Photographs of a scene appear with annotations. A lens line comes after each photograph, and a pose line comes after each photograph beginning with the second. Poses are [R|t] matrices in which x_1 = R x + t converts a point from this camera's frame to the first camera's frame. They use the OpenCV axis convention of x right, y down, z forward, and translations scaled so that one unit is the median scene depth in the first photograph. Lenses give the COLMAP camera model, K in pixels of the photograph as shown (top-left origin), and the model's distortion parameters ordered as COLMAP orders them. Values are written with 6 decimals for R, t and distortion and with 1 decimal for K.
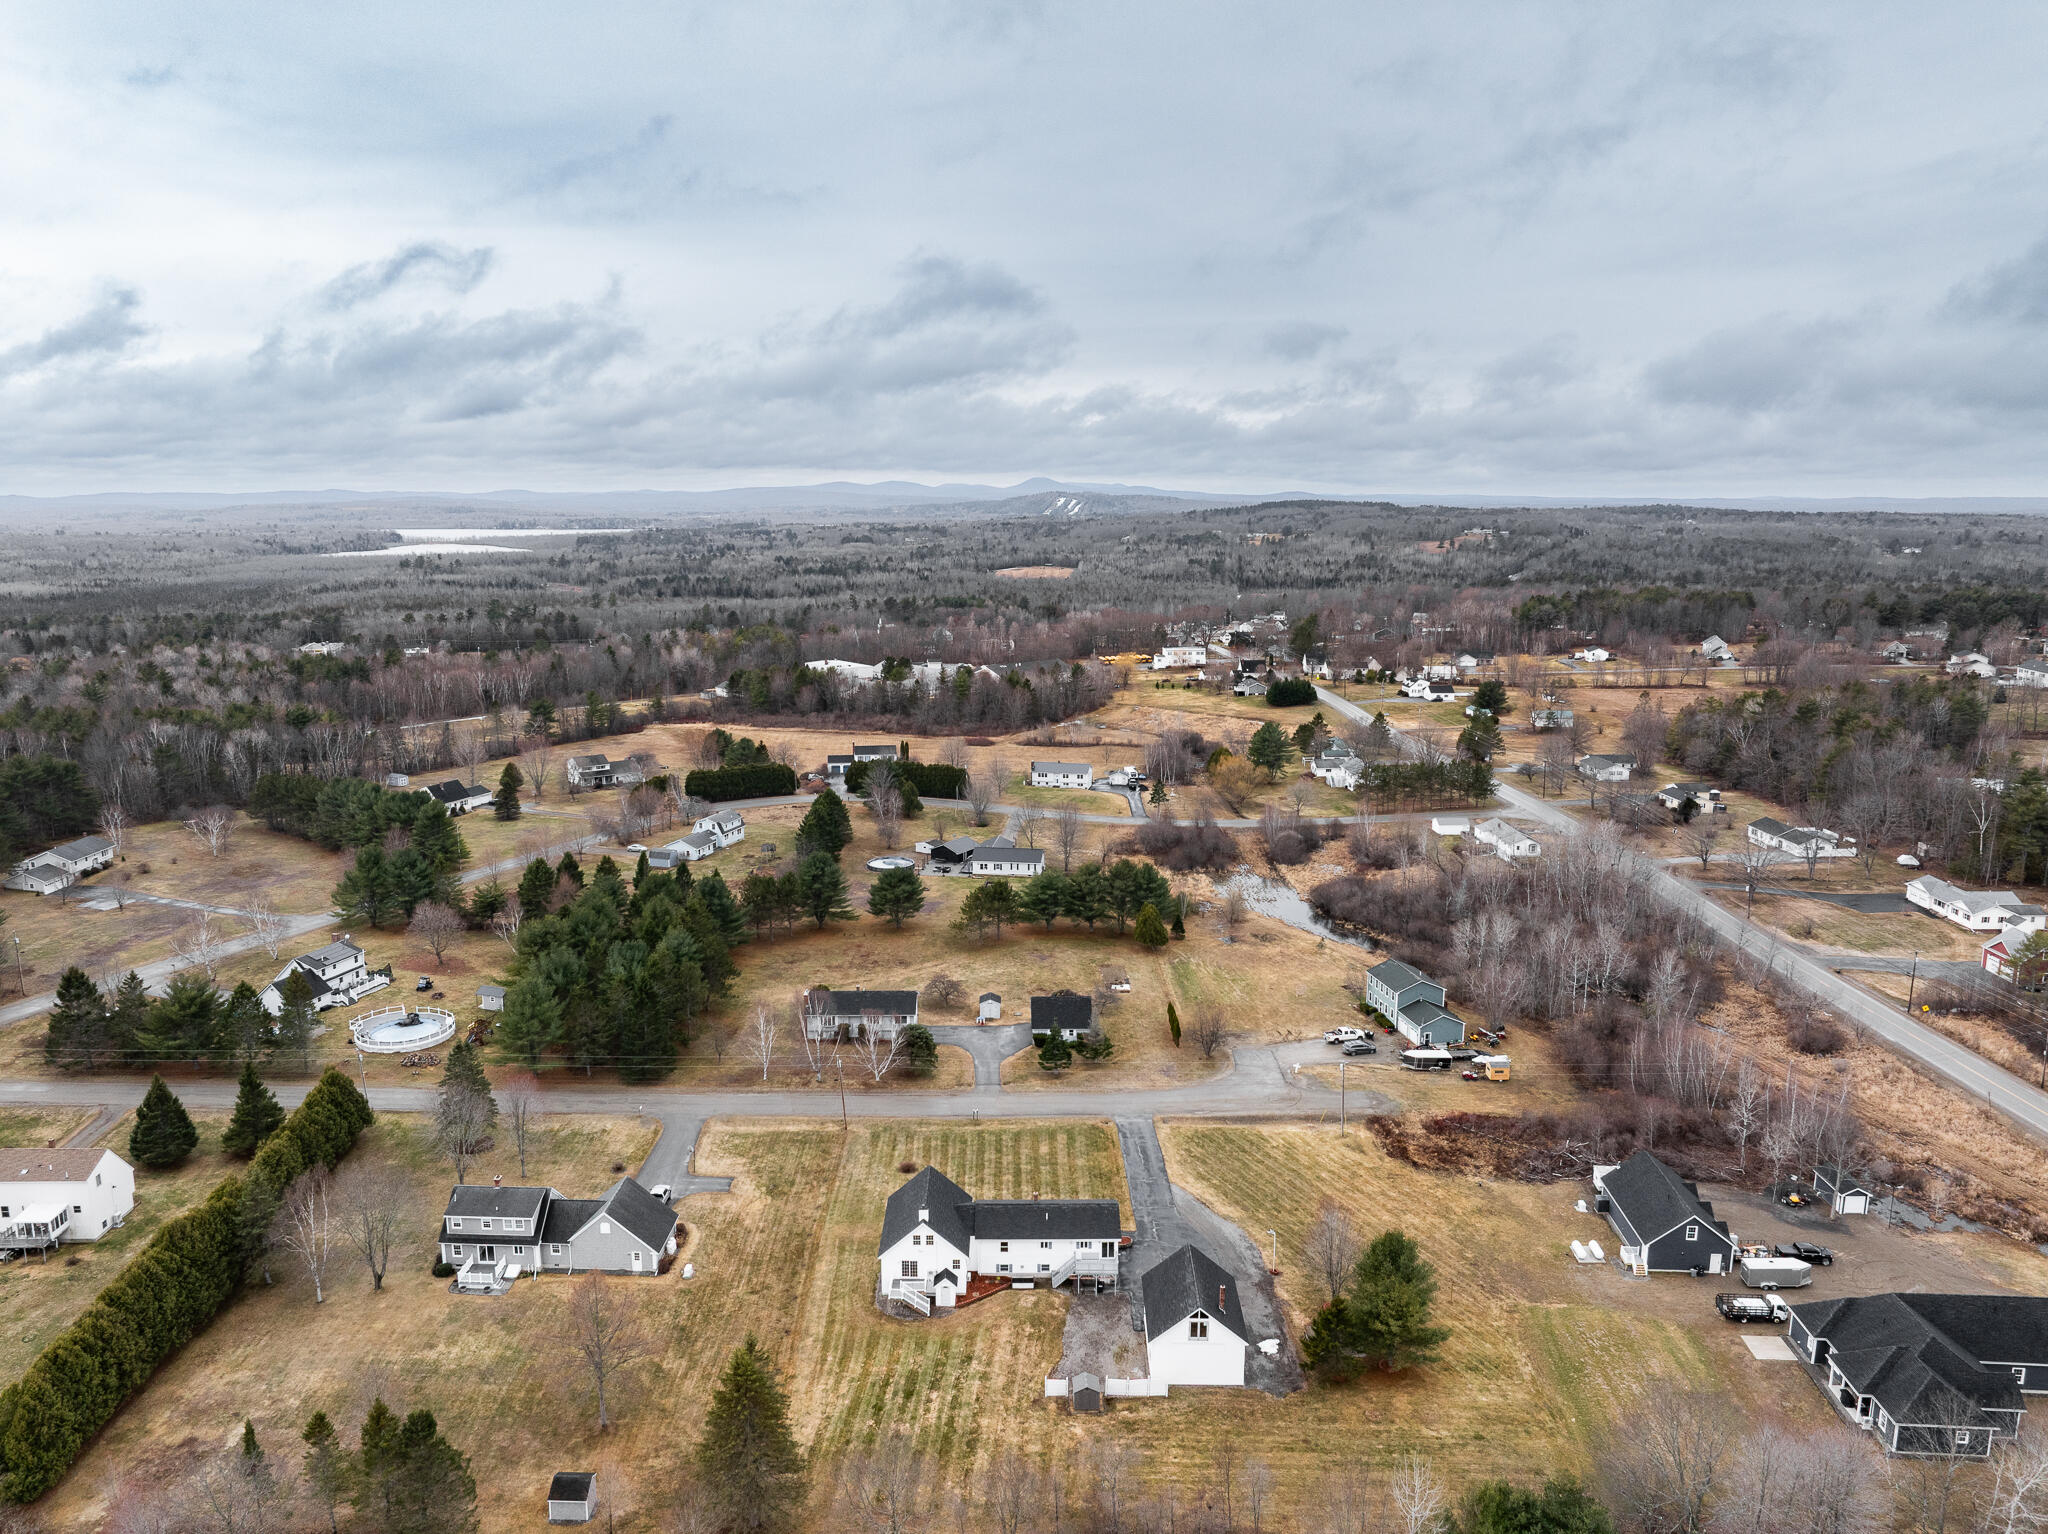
lens RADIAL K [[1435.0, 0, 1024.0], [0, 1435.0, 767.0], [0, 0, 1]] dist [-0.034503, -0.004076]
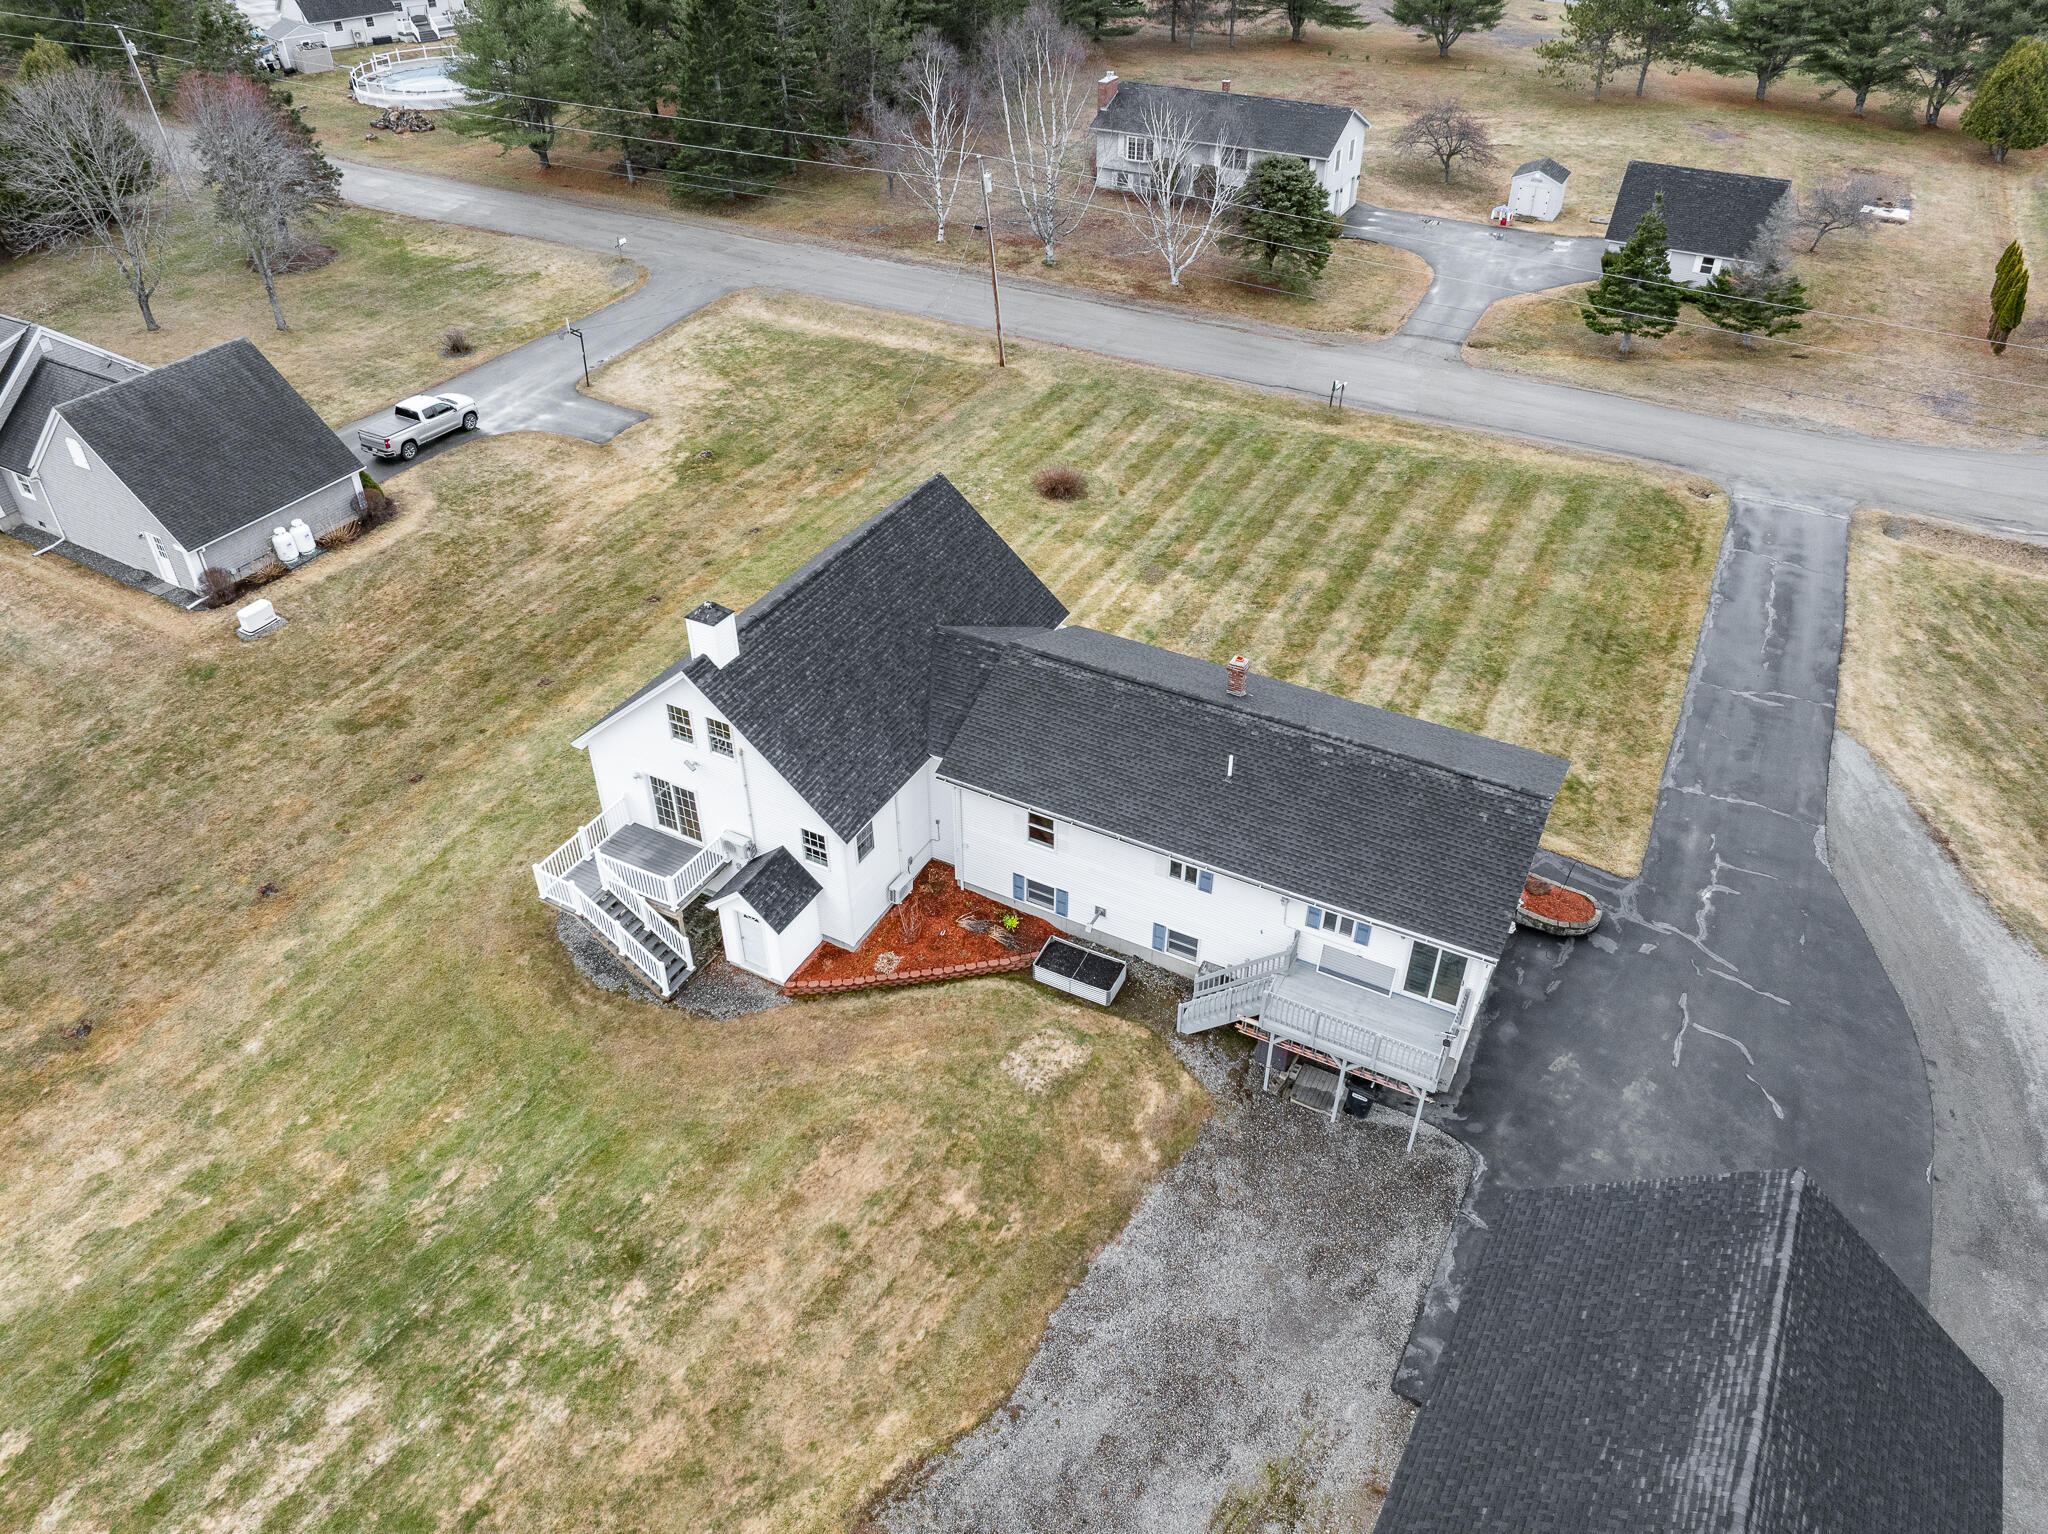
lens RADIAL K [[1435.0, 0, 1024.0], [0, 1435.0, 767.0], [0, 0, 1]] dist [-0.034503, -0.004076]
pose [[0.879698, 0.286934, -0.379209, 0.071108], [-0.087129, 0.881198, 0.464648, 0.185899], [0.467482, -0.375710, 0.800189, 0.718552]]
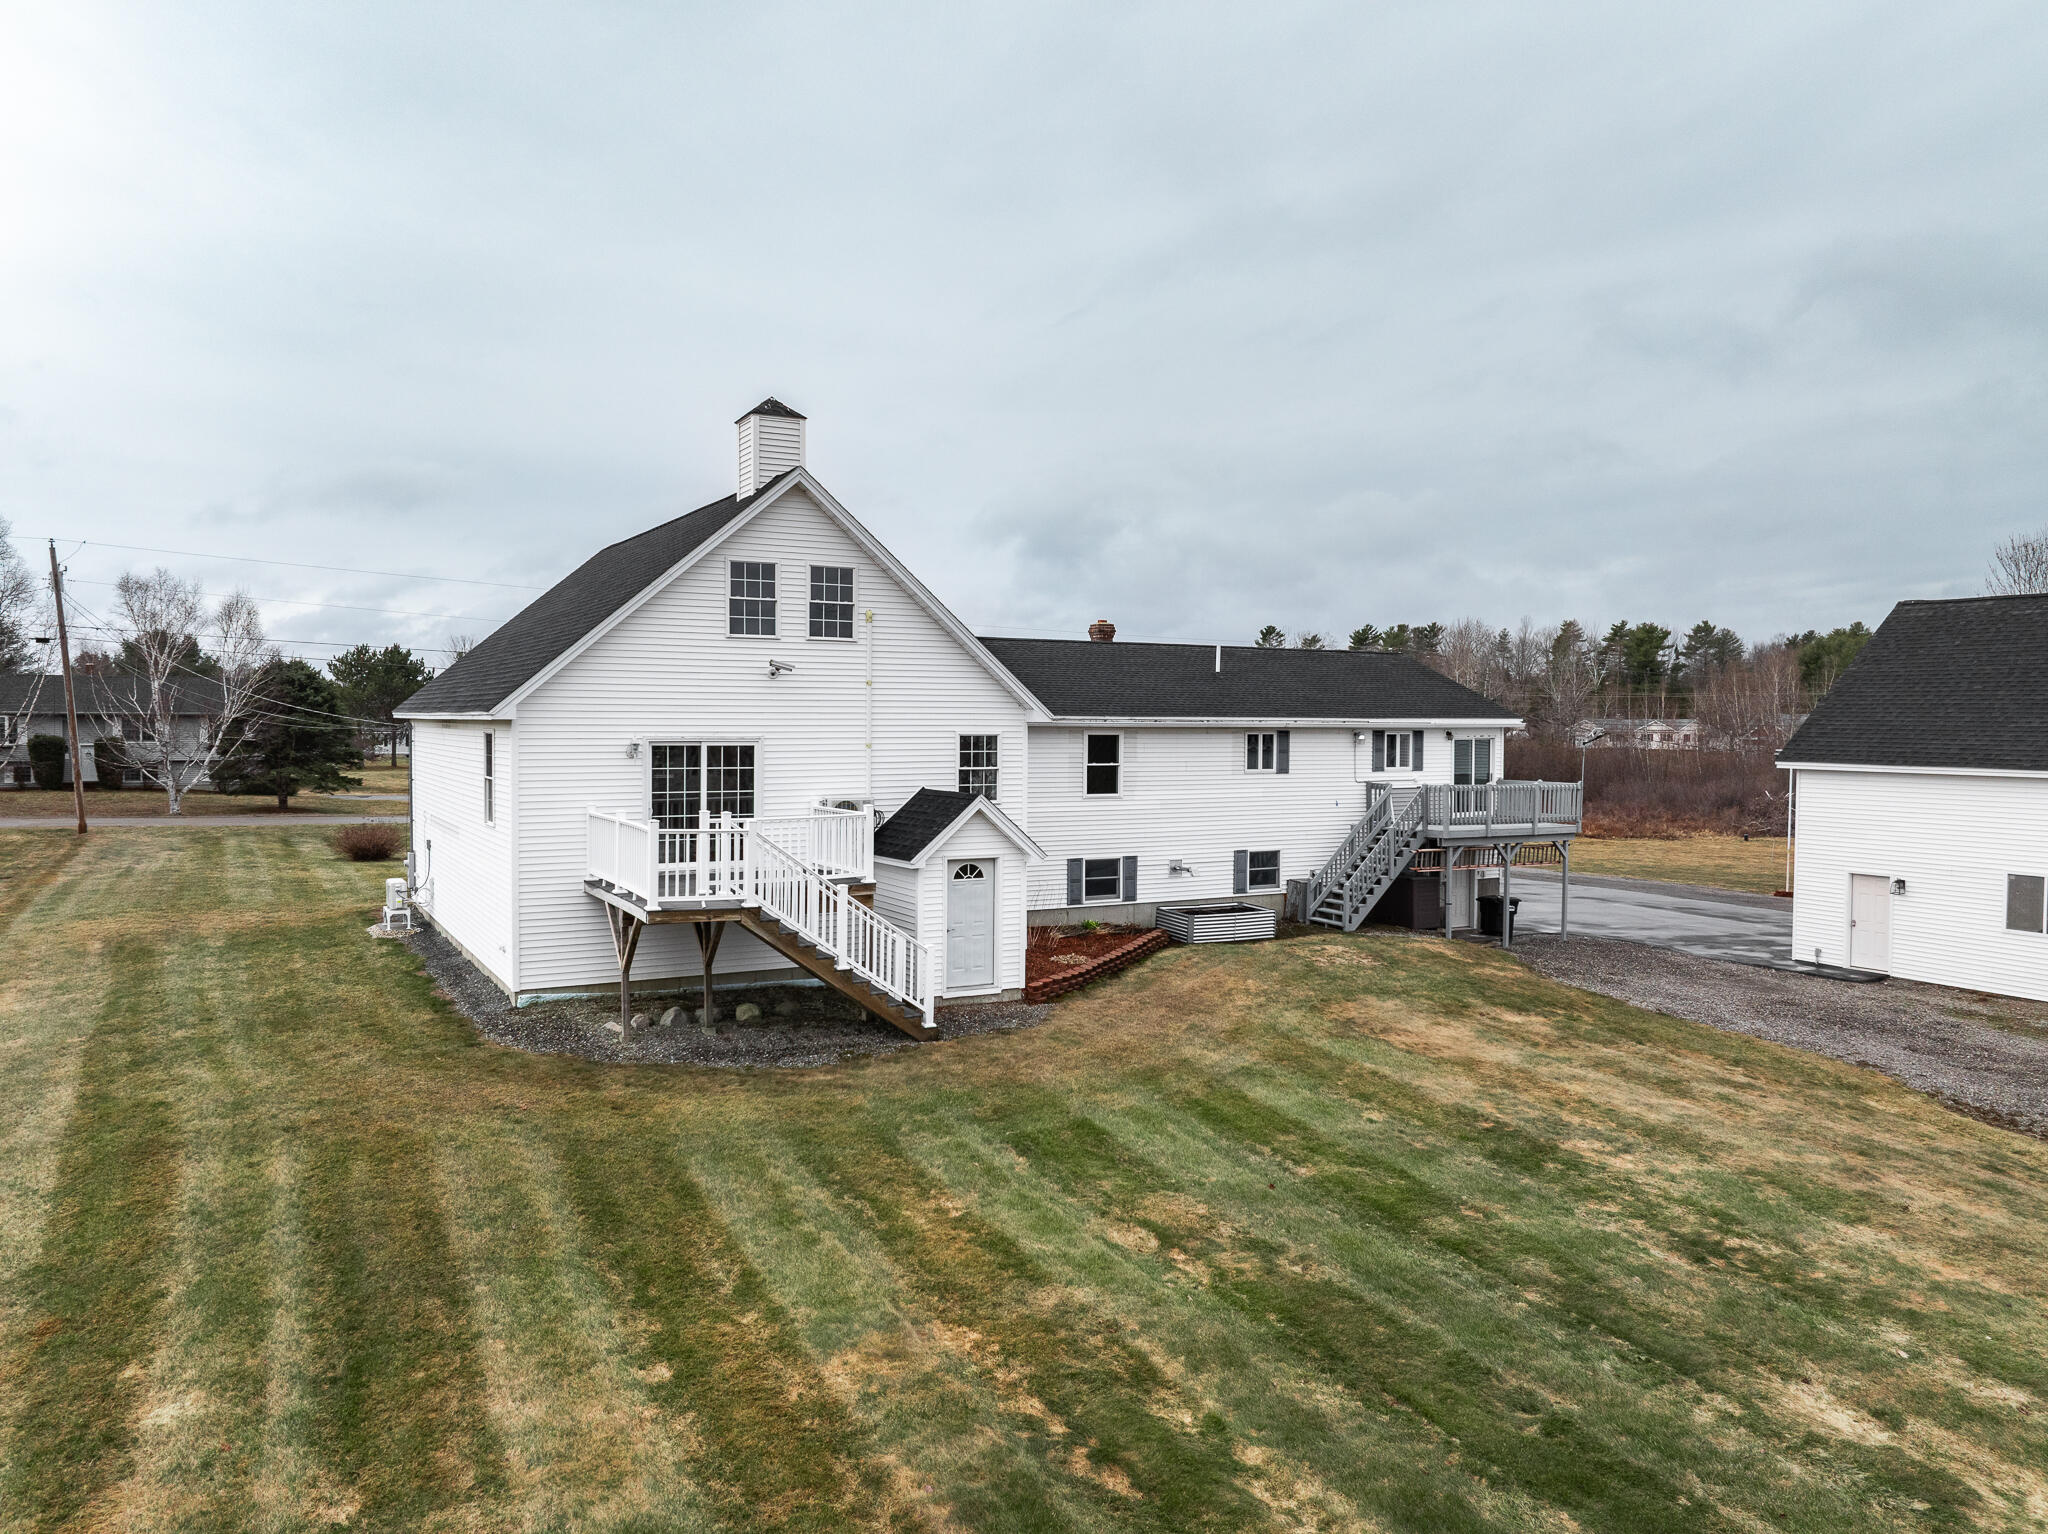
lens RADIAL K [[1435.0, 0, 1024.0], [0, 1435.0, 767.0], [0, 0, 1]] dist [-0.034503, -0.004076]
pose [[0.874730, -0.015089, 0.484375, -0.109191], [0.087790, 0.987911, -0.127765, 0.326214], [-0.476592, 0.154283, 0.865481, 0.751617]]
